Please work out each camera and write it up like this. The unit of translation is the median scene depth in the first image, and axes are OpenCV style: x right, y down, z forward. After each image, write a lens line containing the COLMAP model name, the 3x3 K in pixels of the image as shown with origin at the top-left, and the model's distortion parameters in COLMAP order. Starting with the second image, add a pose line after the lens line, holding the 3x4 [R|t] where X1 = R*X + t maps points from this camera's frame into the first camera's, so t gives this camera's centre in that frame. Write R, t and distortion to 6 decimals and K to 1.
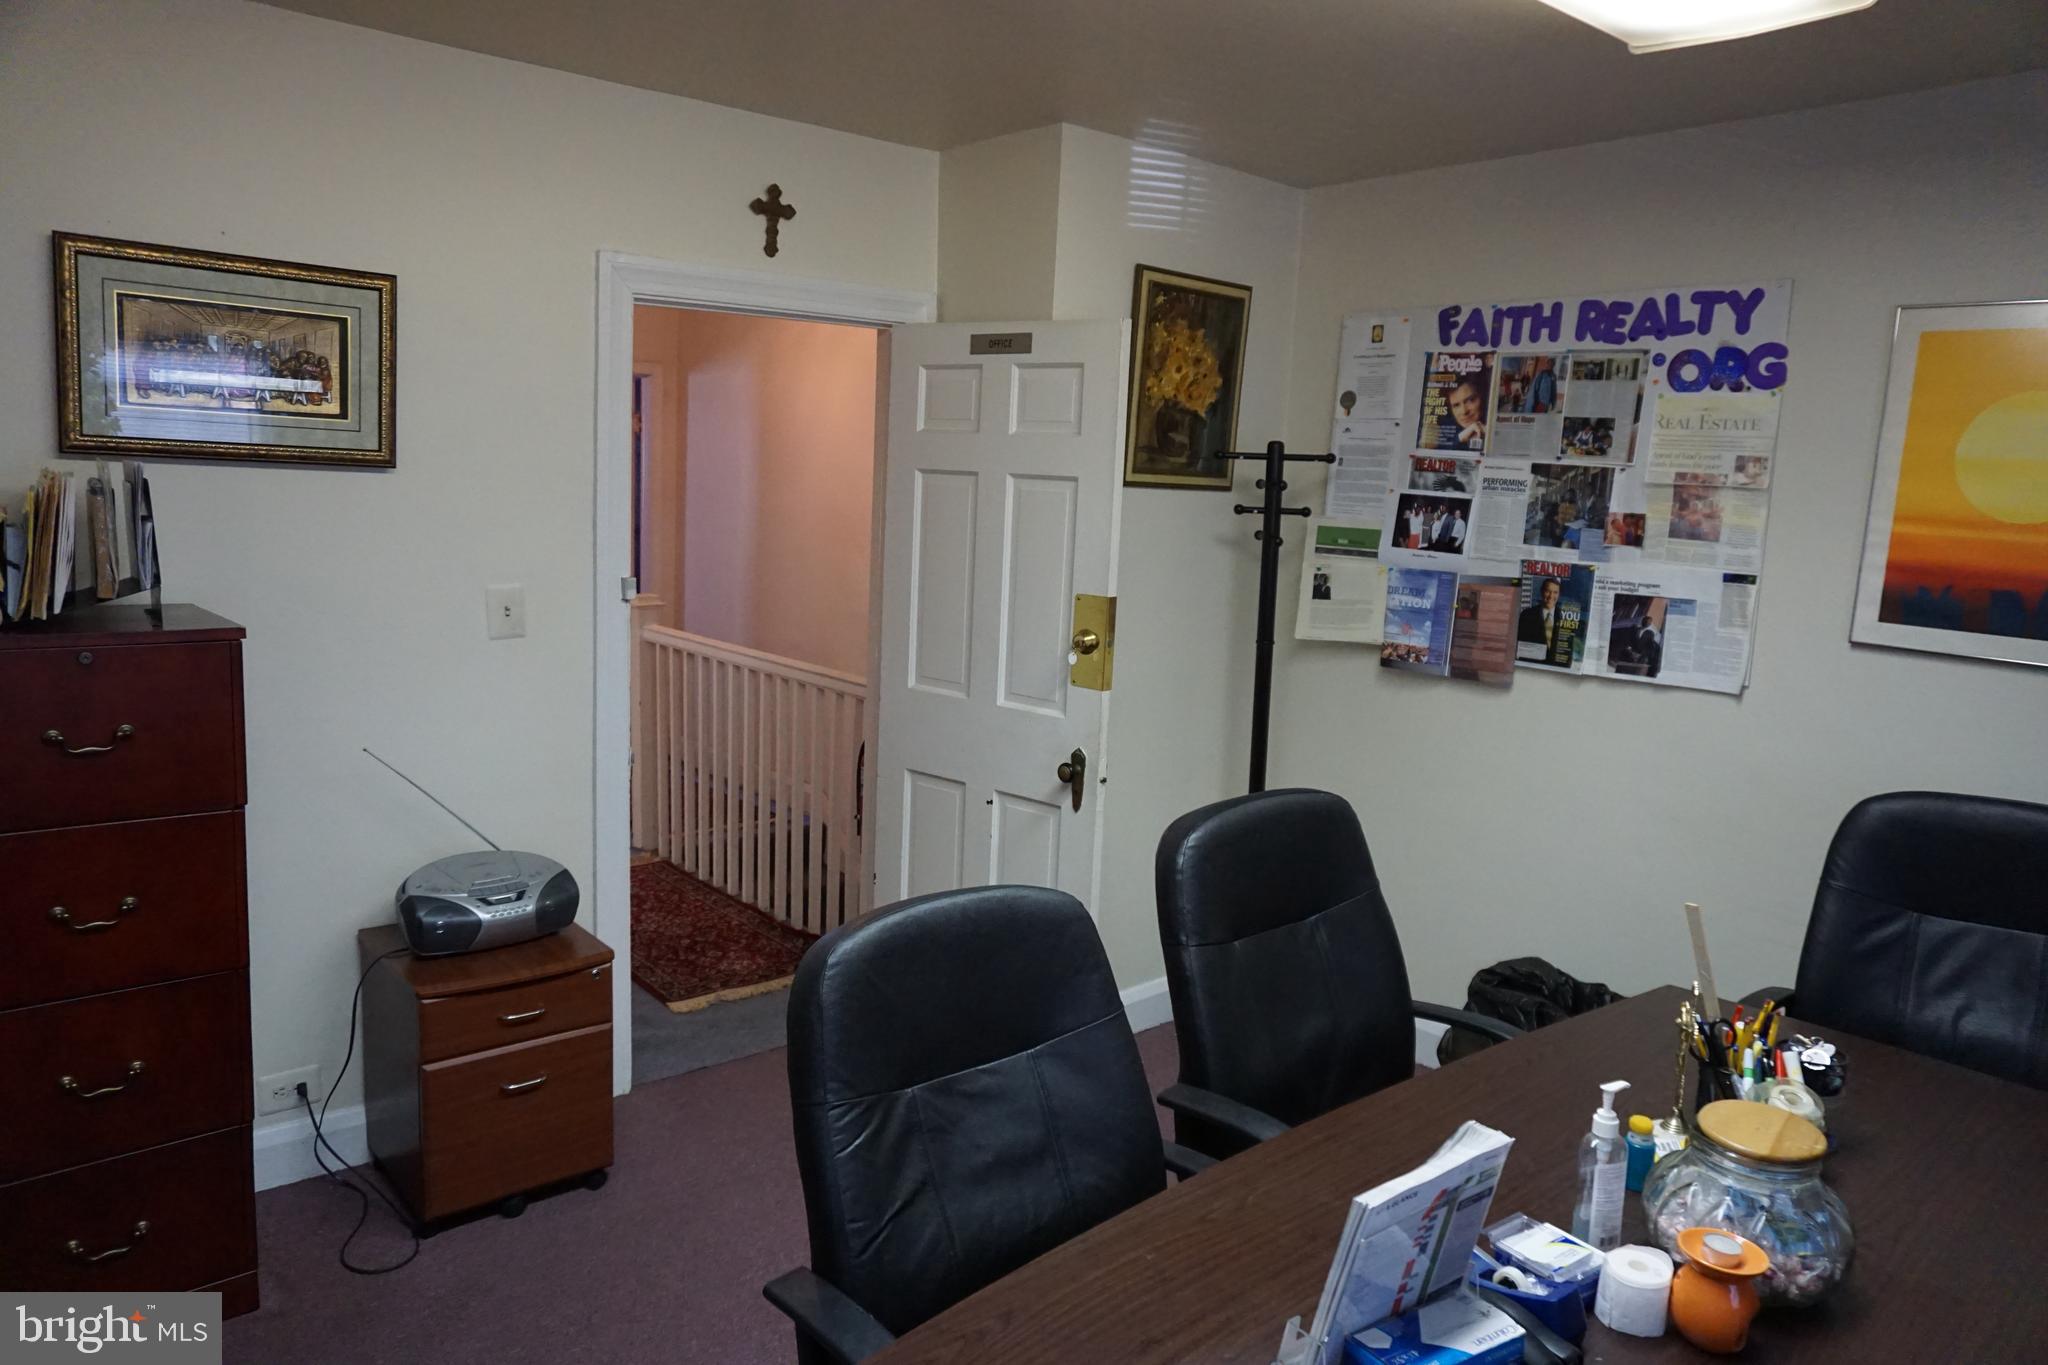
lens RADIAL K [[1366.3, 0, 1008.4], [0, 1366.3, 662.0], [0, 0, 1]] dist [-0.054559, 0.041348]
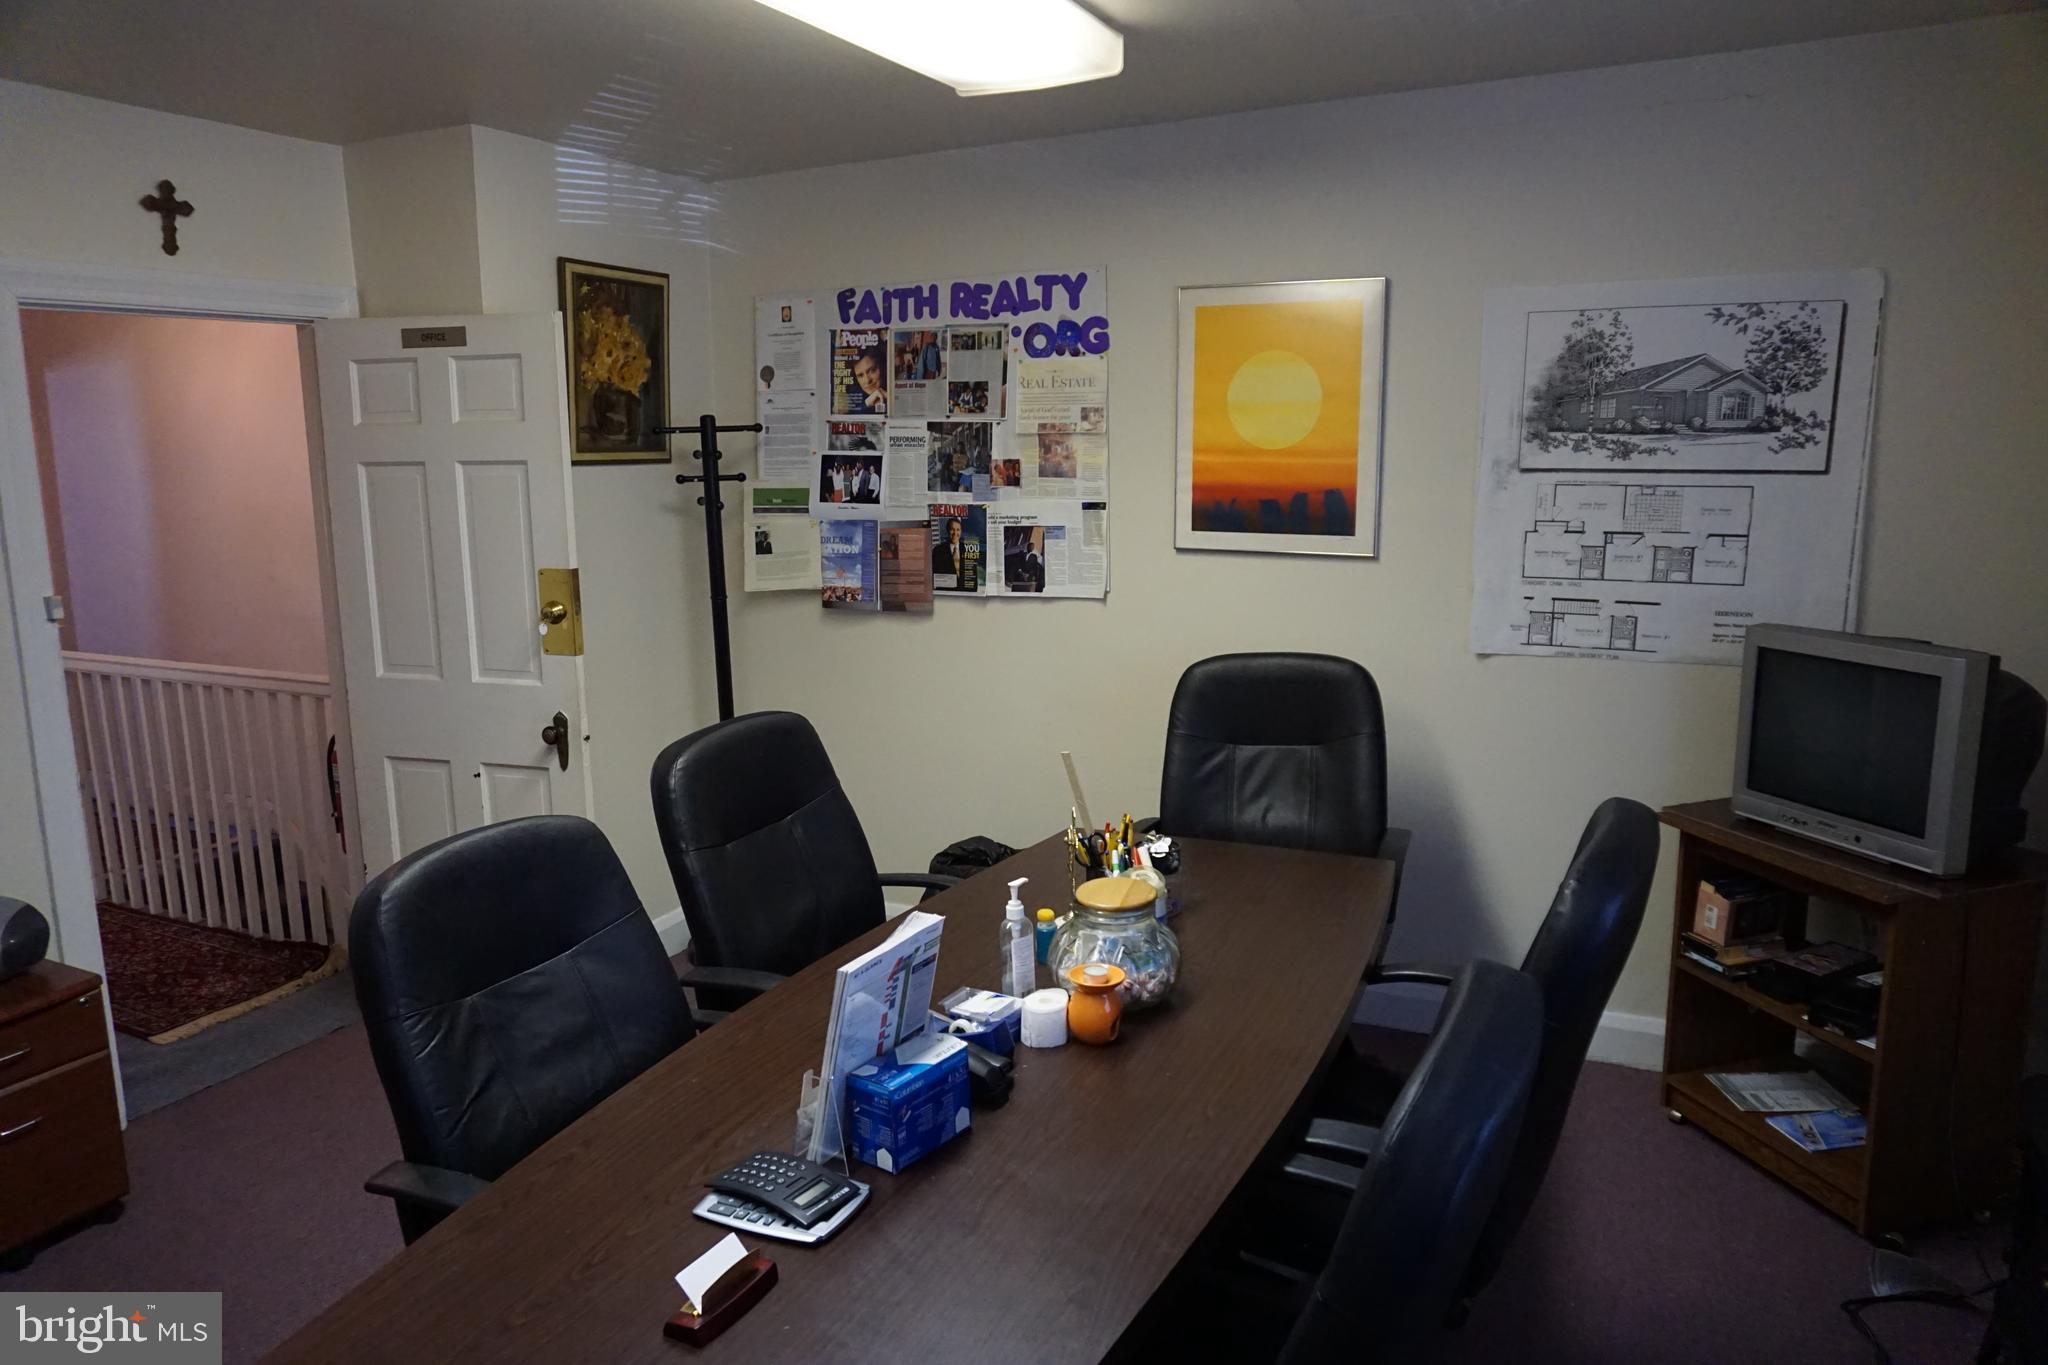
lens RADIAL K [[1366.3, 0, 1023.5], [0, 1366.3, 682.9], [0, 0, 1]] dist [-0.054559, 0.041348]
pose [[0.912564, -0.125729, 0.389125, -0.030373], [0.109291, 0.991935, 0.064194, 0.012441], [-0.394058, -0.016053, 0.918945, -0.138208]]
